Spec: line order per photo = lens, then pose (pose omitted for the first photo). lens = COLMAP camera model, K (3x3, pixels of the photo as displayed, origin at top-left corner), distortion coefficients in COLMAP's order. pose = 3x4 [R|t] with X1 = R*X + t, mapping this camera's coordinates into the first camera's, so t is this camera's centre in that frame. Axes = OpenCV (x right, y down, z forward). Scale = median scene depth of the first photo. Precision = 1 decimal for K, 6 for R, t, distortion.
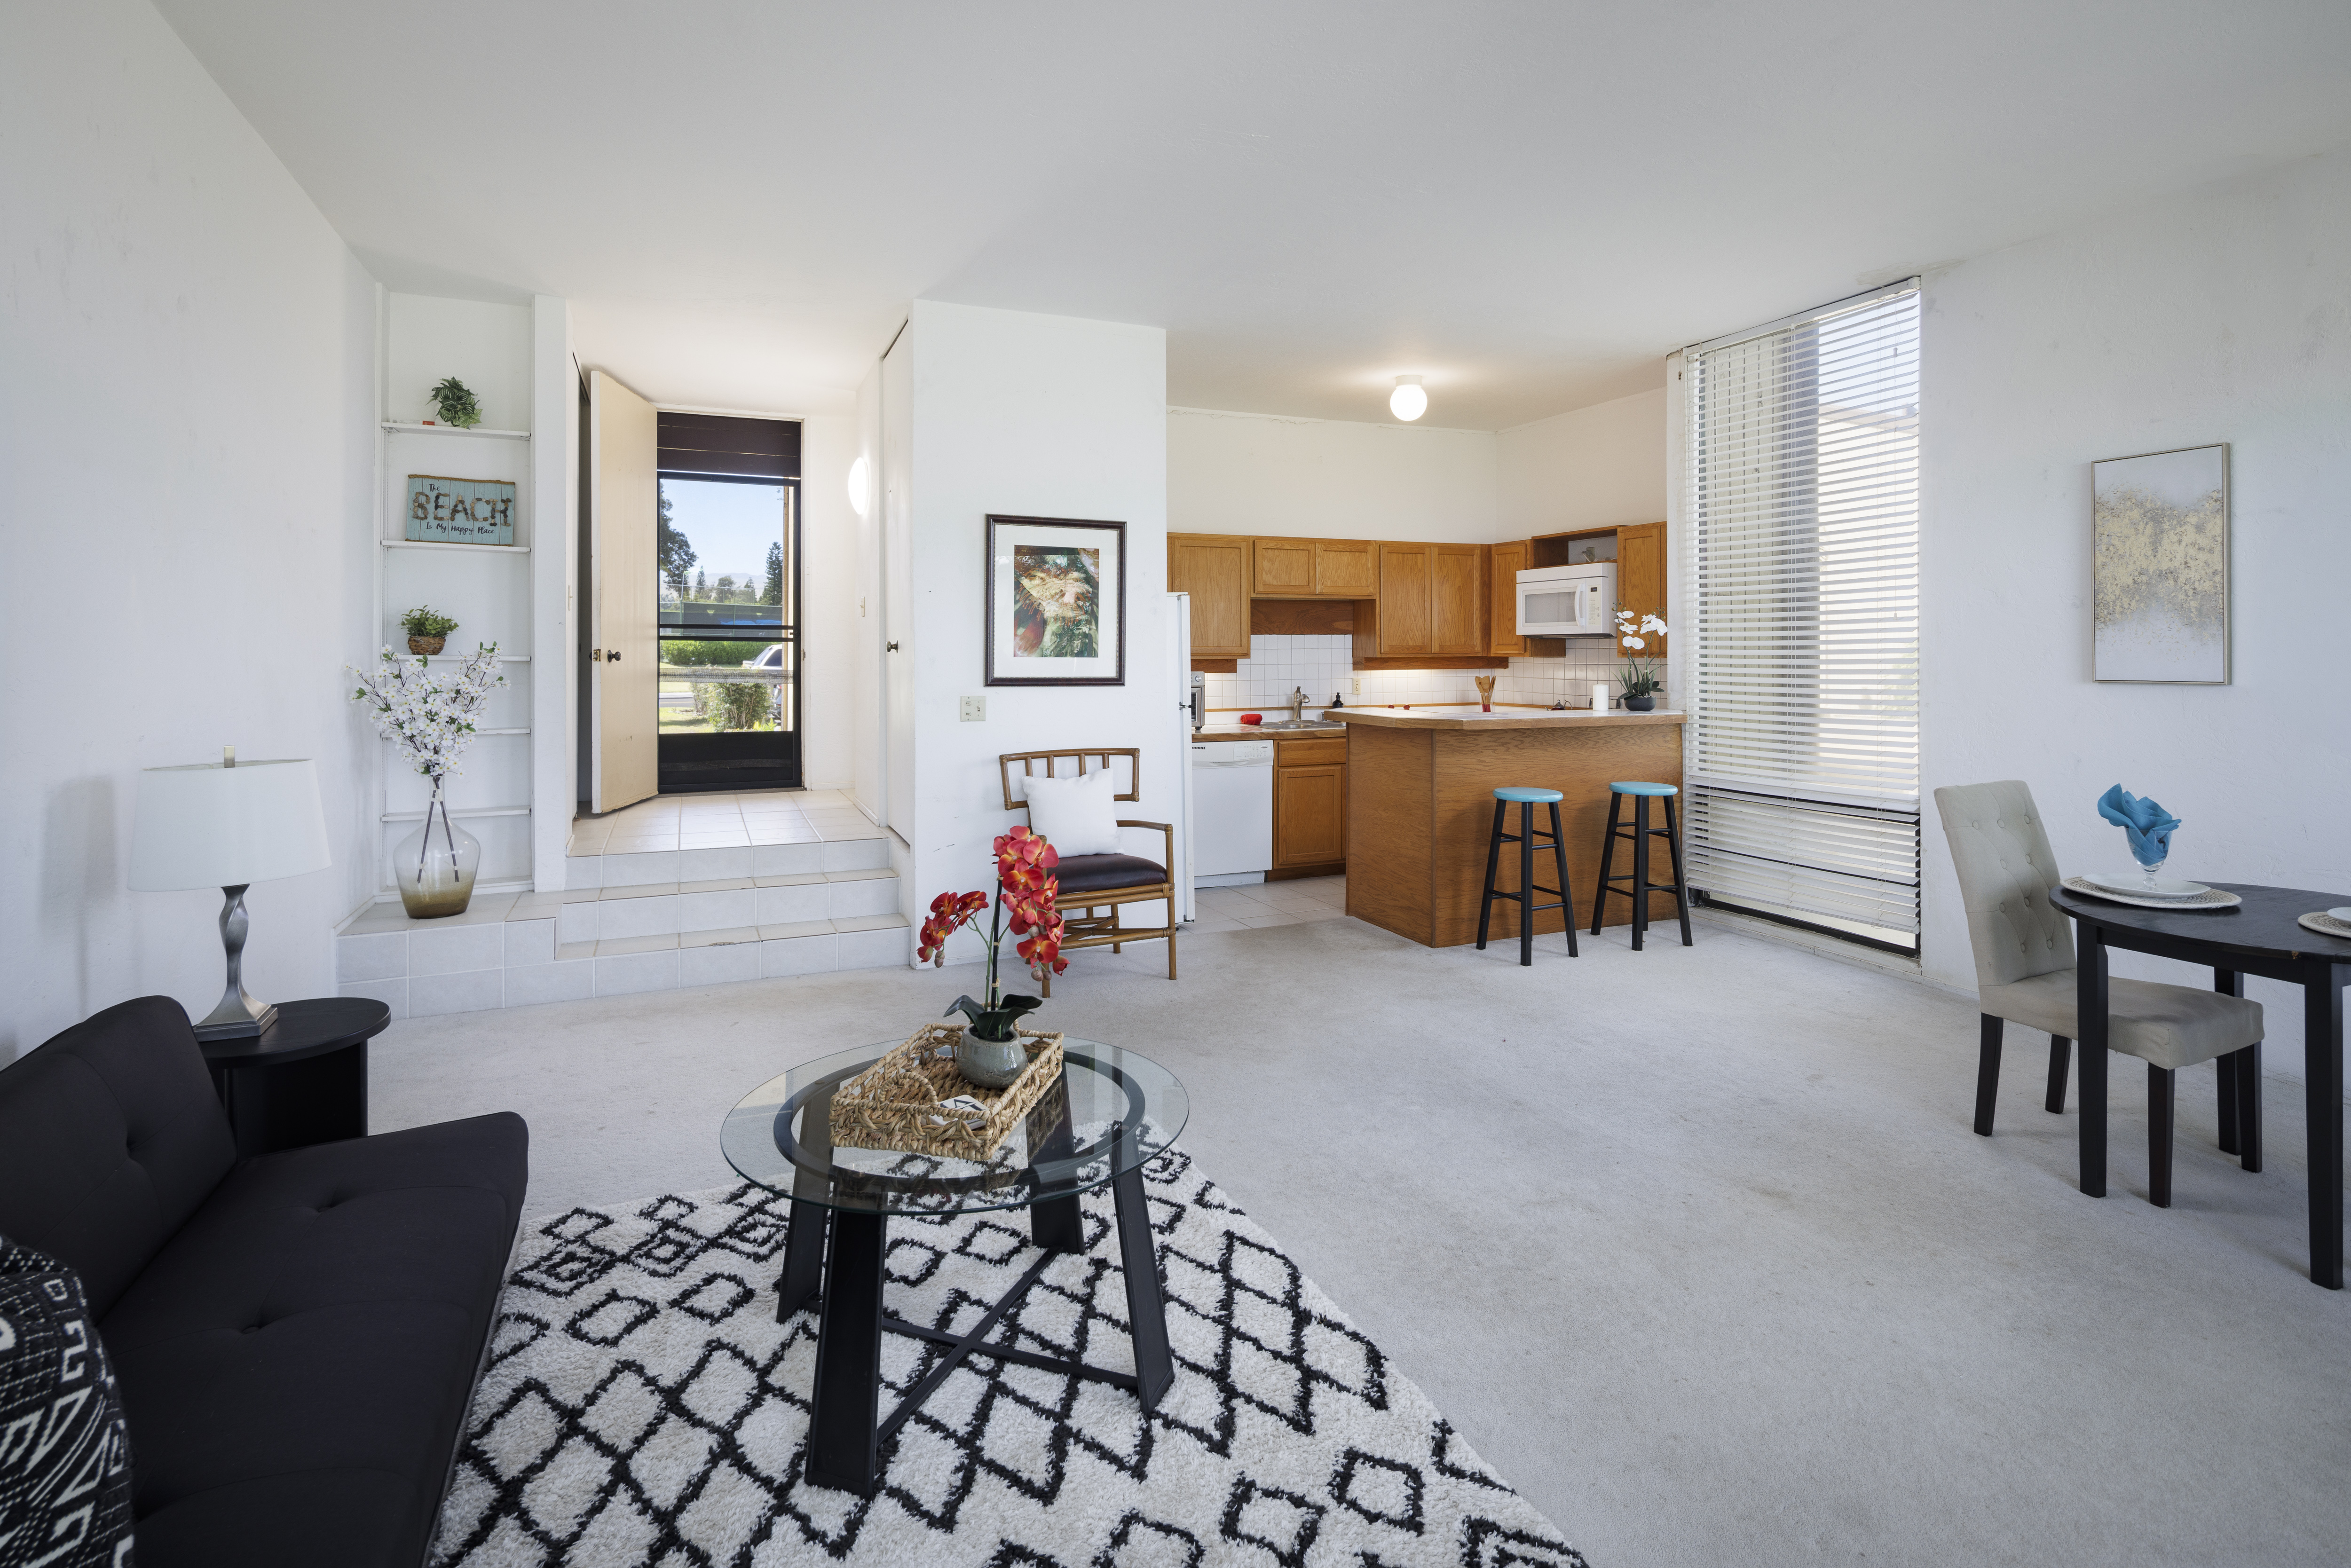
lens RADIAL K [[1145.6, 0, 1188.2], [0, 1145.6, 658.3], [0, 0, 1]] dist [-0.018393, -0.000171]
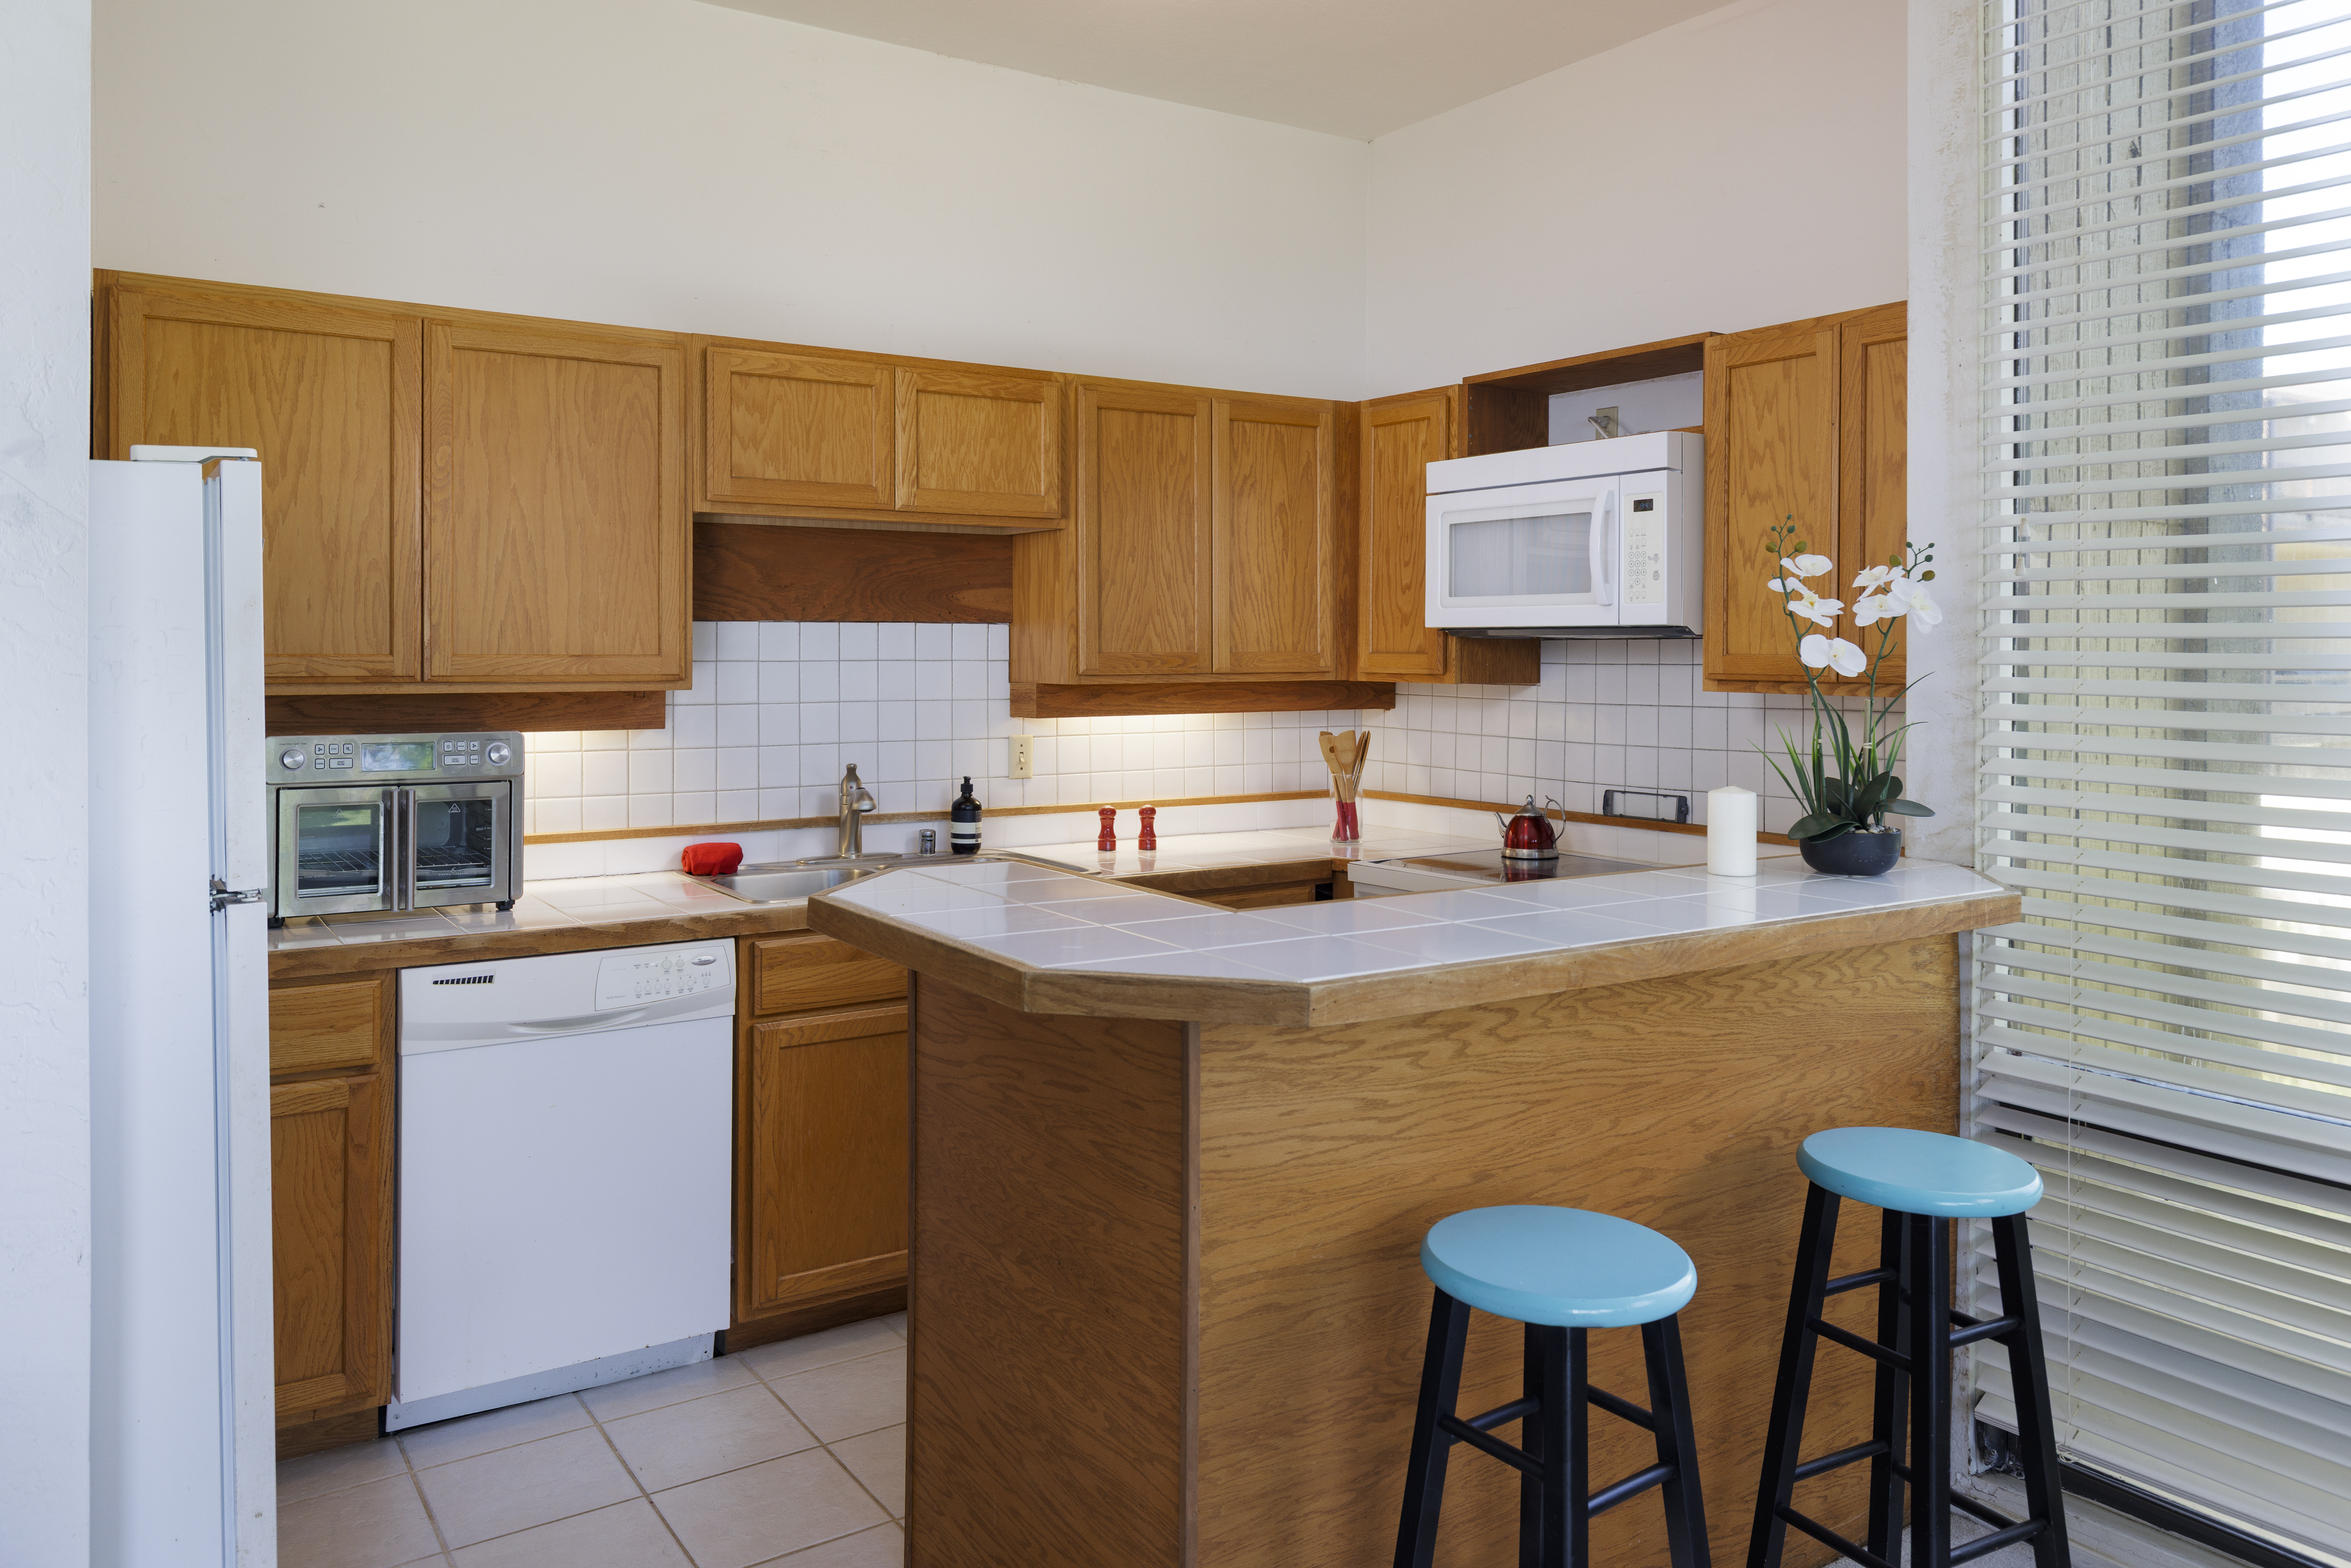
lens RADIAL K [[1688.8, 0, 1149.9], [0, 1688.8, 641.4], [0, 0, 1]] dist [0.009359, 0.001299]
pose [[0.987363, 0.005881, 0.158363, 0.110835], [-0.004174, 0.999930, -0.011106, -0.009766], [-0.158418, 0.010305, 0.987318, 0.478492]]
